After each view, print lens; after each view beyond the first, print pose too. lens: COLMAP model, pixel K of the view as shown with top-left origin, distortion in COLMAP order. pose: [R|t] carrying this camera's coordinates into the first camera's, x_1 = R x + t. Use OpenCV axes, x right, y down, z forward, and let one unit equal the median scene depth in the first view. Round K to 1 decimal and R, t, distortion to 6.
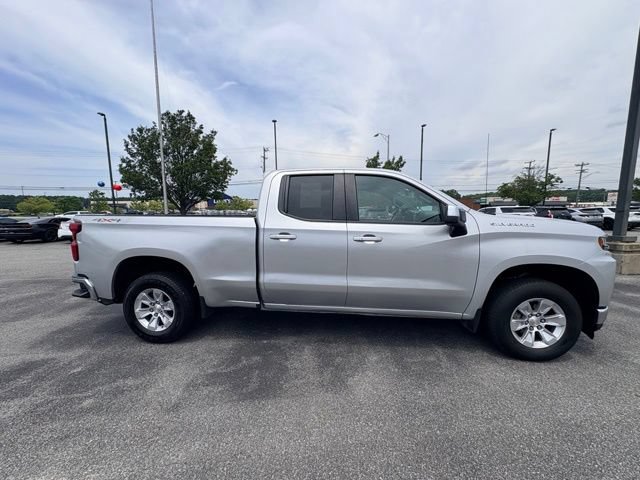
lens RADIAL K [[255.1, 0, 320.0], [0, 255.1, 240.0], [0, 0, 1]] dist [0.001691, -0.000032]
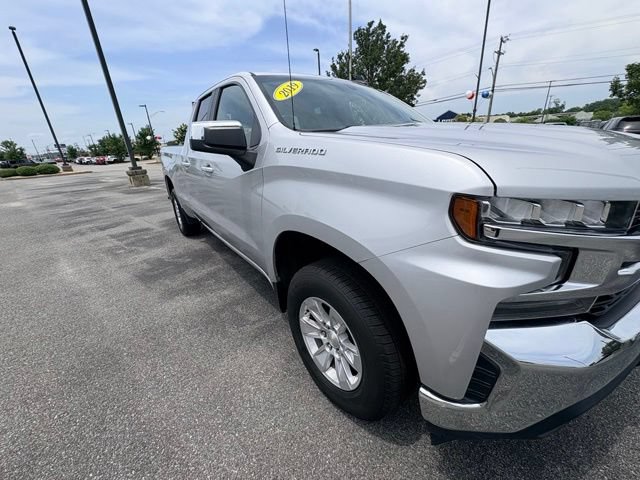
lens RADIAL K [[253.0, 0, 320.0], [0, 253.0, 240.0], [0, 0, 1]] dist [0.000285, 0.000384]
pose [[0.695527, 0.230215, -0.680620, 1.096060], [-0.028852, 0.955463, 0.293696, -0.038150], [0.717920, -0.184636, 0.671193, 0.634379]]
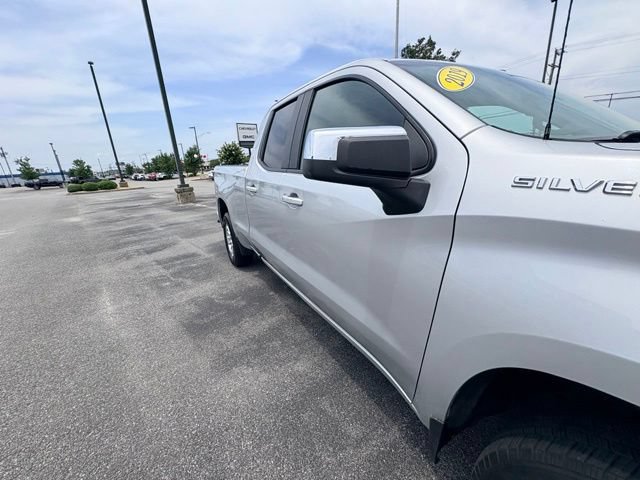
lens RADIAL K [[255.1, 0, 320.0], [0, 255.1, 240.0], [0, 0, 1]] dist [0.001691, -0.000032]
pose [[0.601680, 0.207951, -0.771192, 0.723178], [-0.036346, 0.971642, 0.233645, -0.056427], [0.797910, -0.112550, 0.592176, 0.657969]]
